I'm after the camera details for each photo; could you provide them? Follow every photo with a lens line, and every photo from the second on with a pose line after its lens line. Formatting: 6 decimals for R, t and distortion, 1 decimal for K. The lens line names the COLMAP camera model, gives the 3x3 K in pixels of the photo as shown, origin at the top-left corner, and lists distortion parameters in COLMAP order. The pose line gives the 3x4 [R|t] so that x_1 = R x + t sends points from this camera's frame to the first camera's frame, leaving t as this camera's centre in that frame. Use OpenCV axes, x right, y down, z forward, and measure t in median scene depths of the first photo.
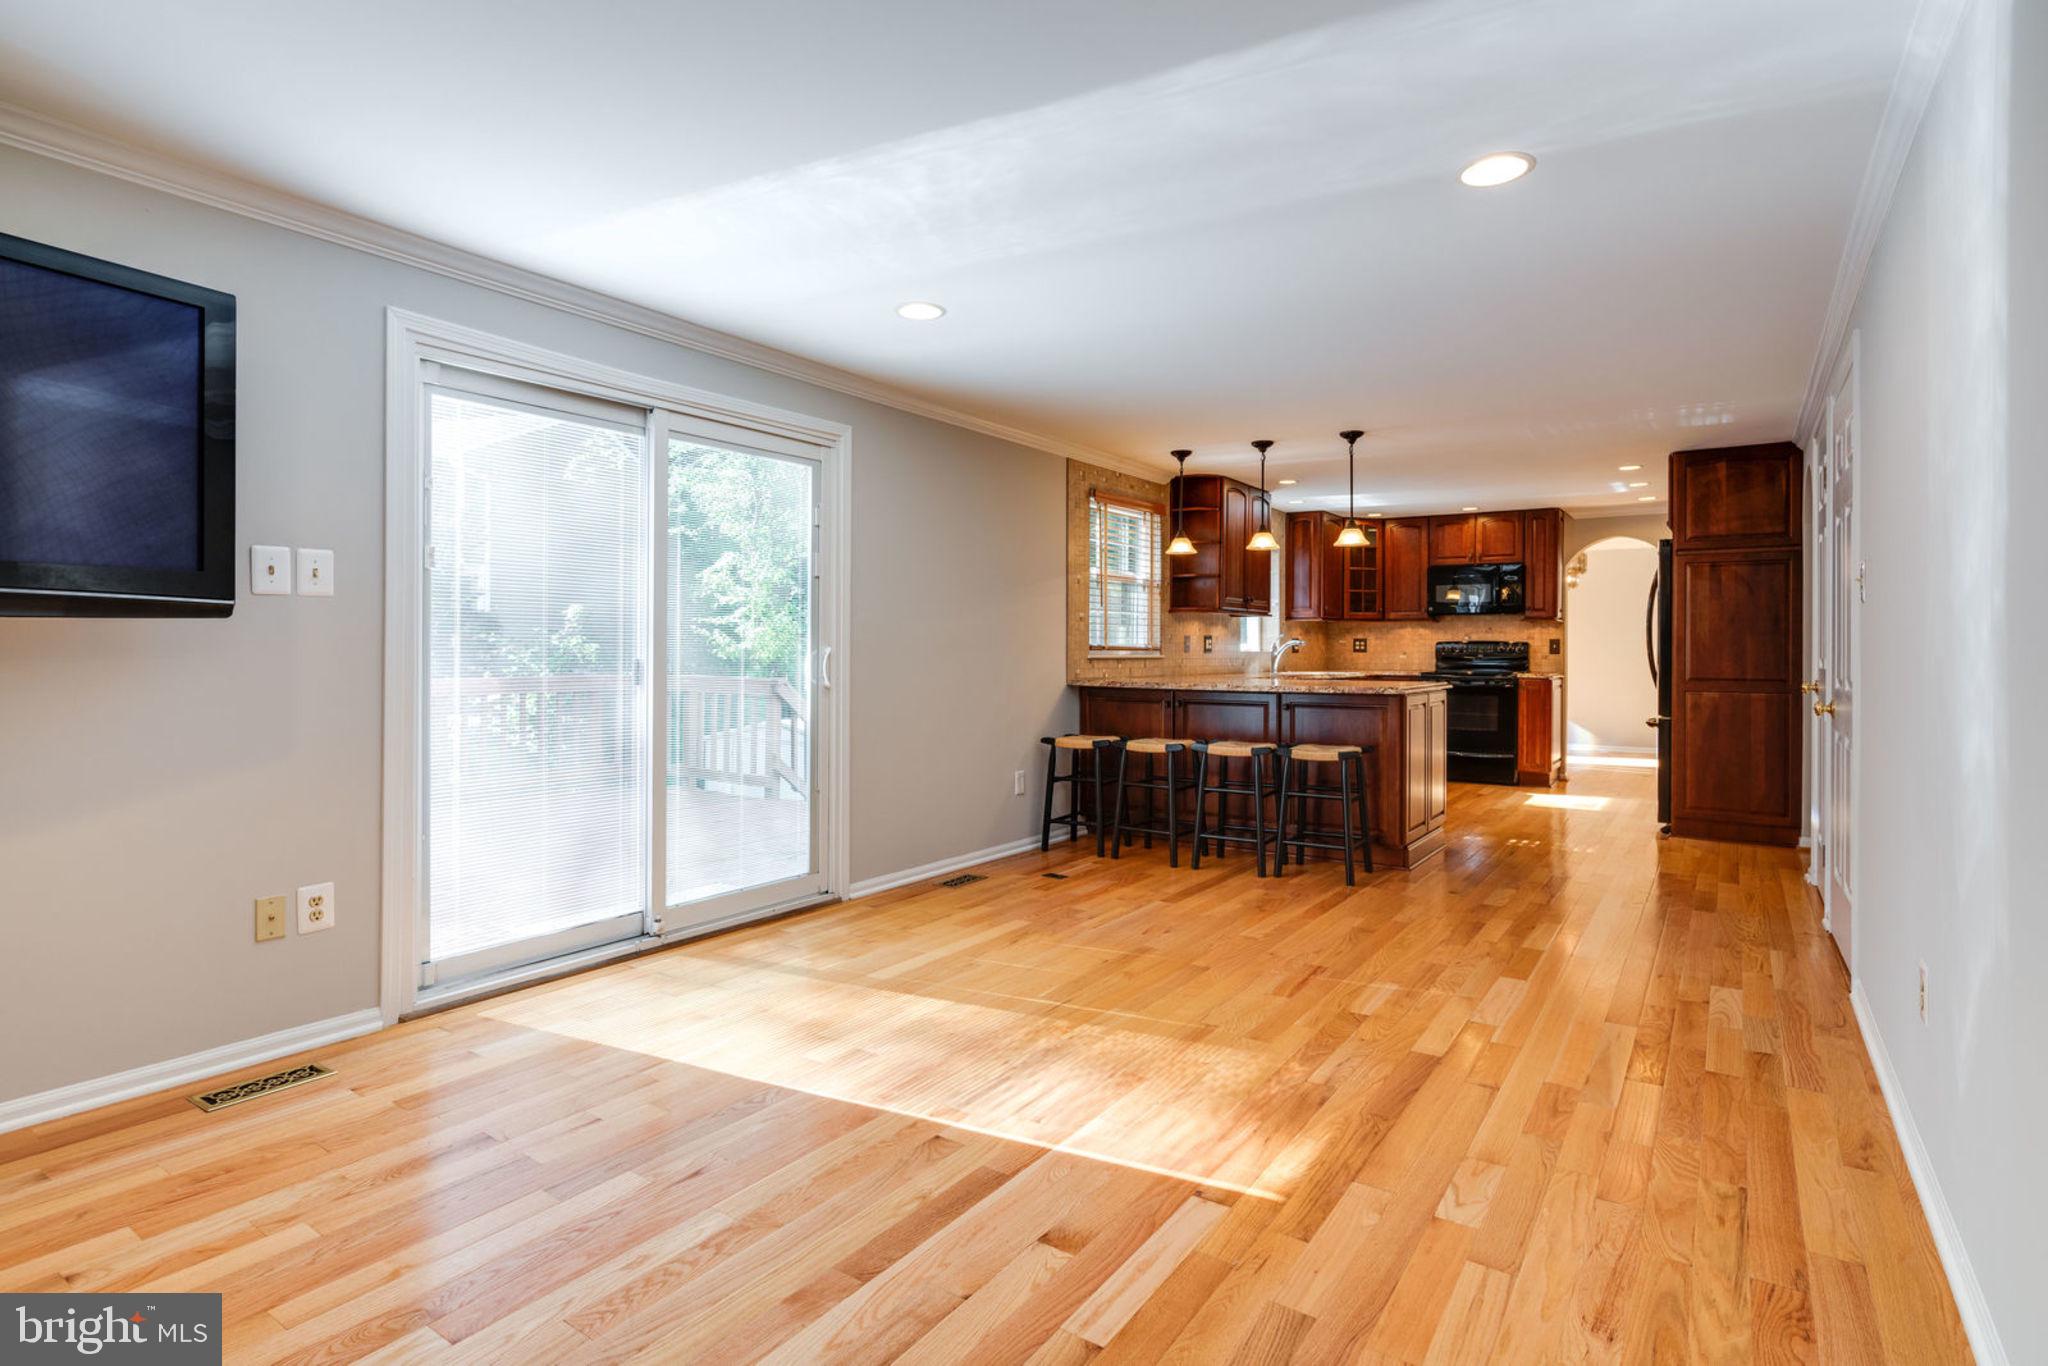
lens RADIAL K [[1045.3, 0, 1014.8], [0, 1045.3, 653.2], [0, 0, 1]] dist [-0.005483, 0.001601]
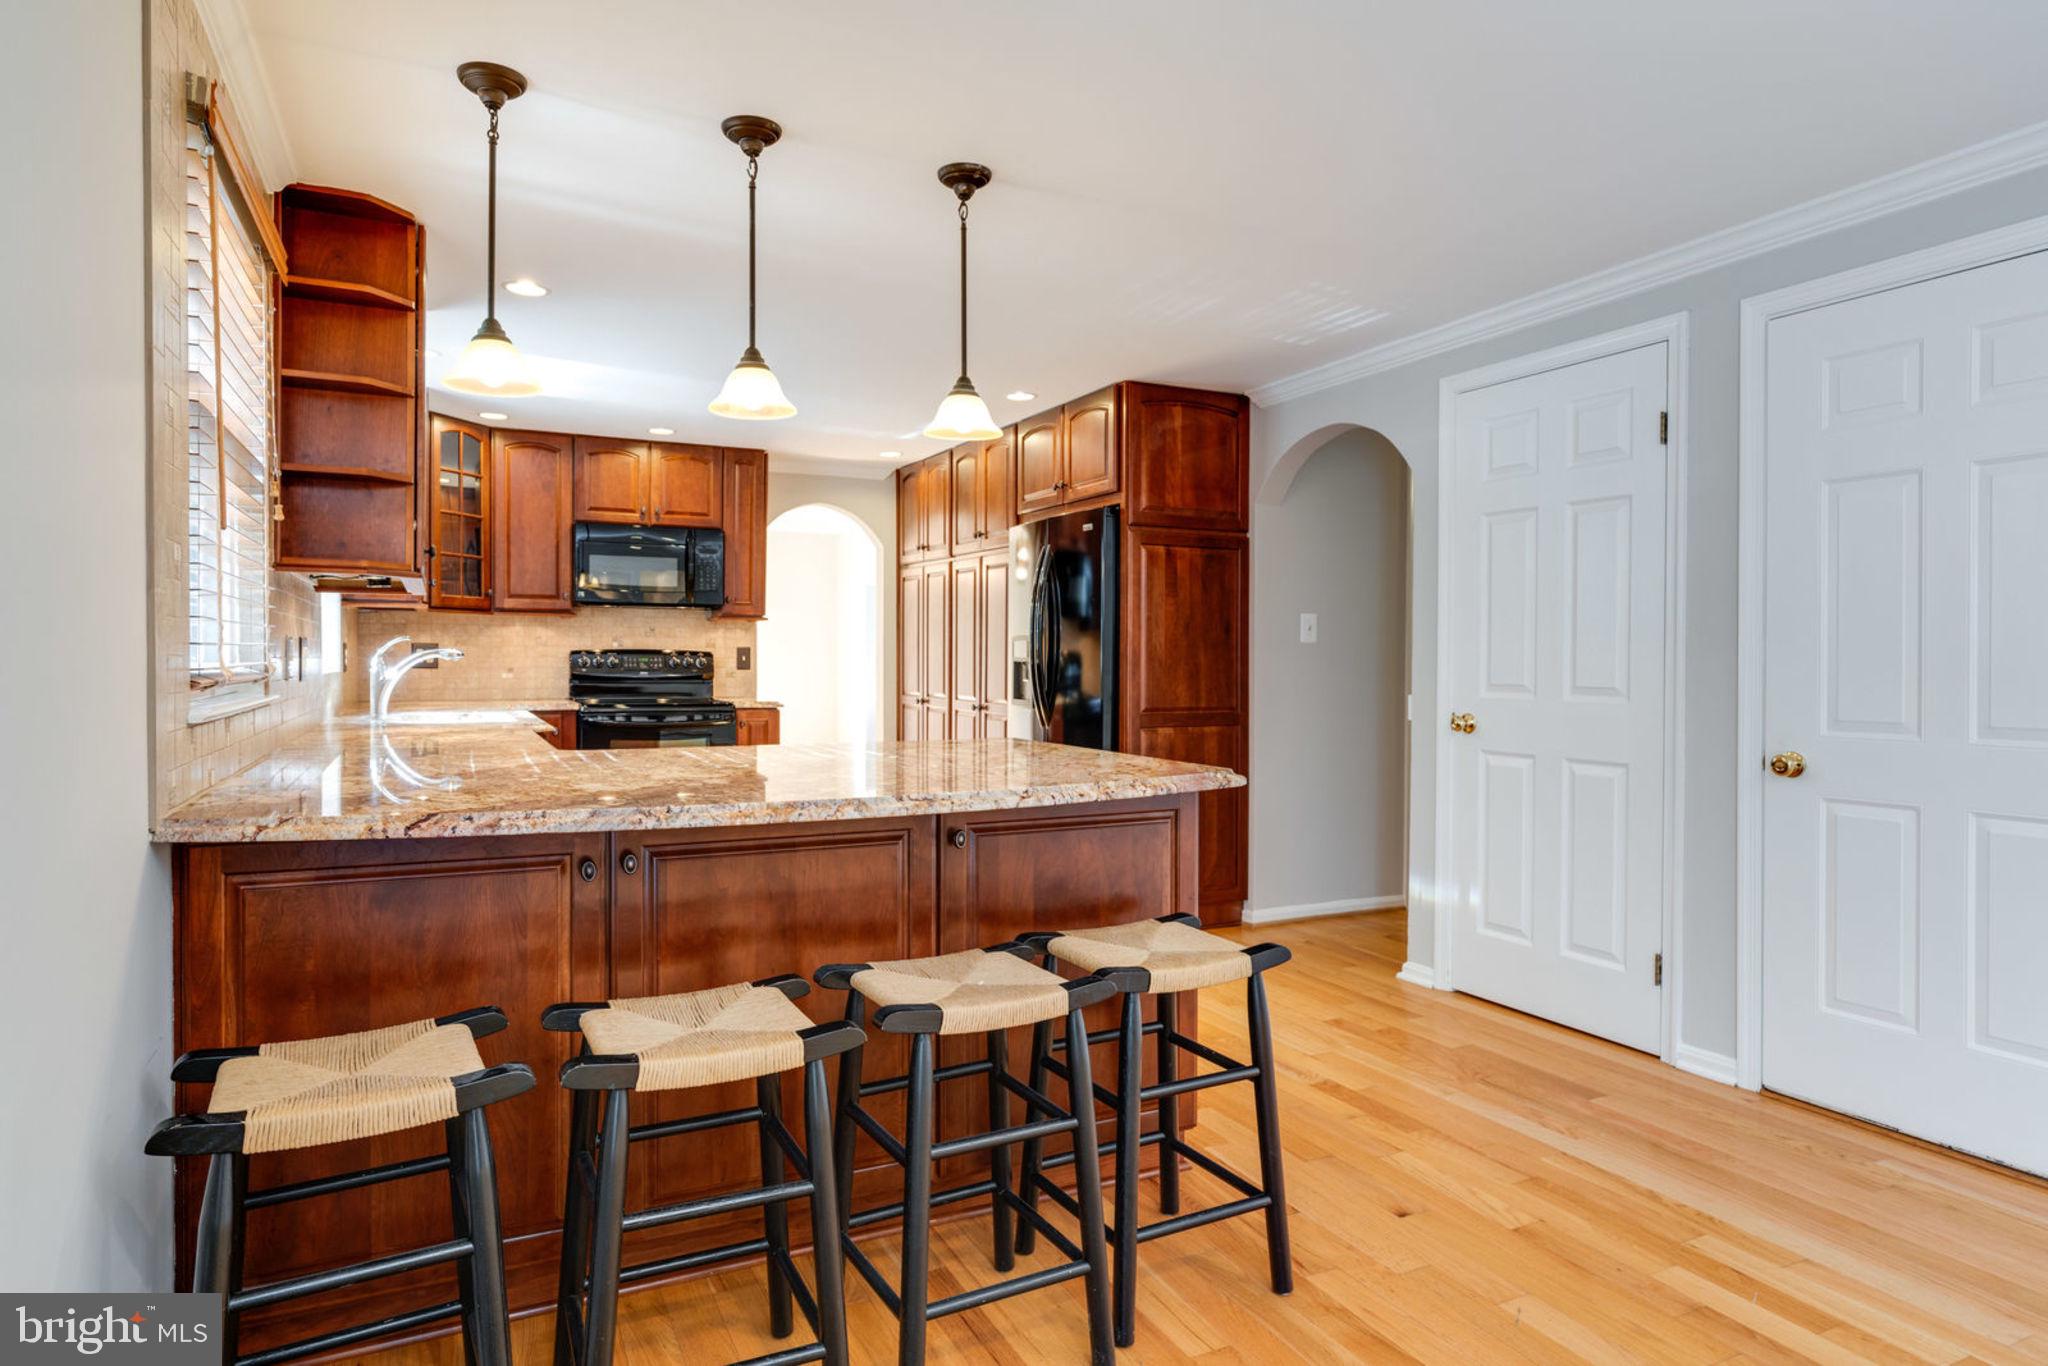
lens RADIAL K [[1166.8, 0, 1014.8], [0, 1166.8, 673.8], [0, 0, 1]] dist [-0.000499, -0.000001]
pose [[0.497696, -0.013788, 0.867242, -0.058759], [0.000178, 0.999875, 0.015794, -0.009545], [-0.867351, -0.007706, 0.497636, 0.548647]]
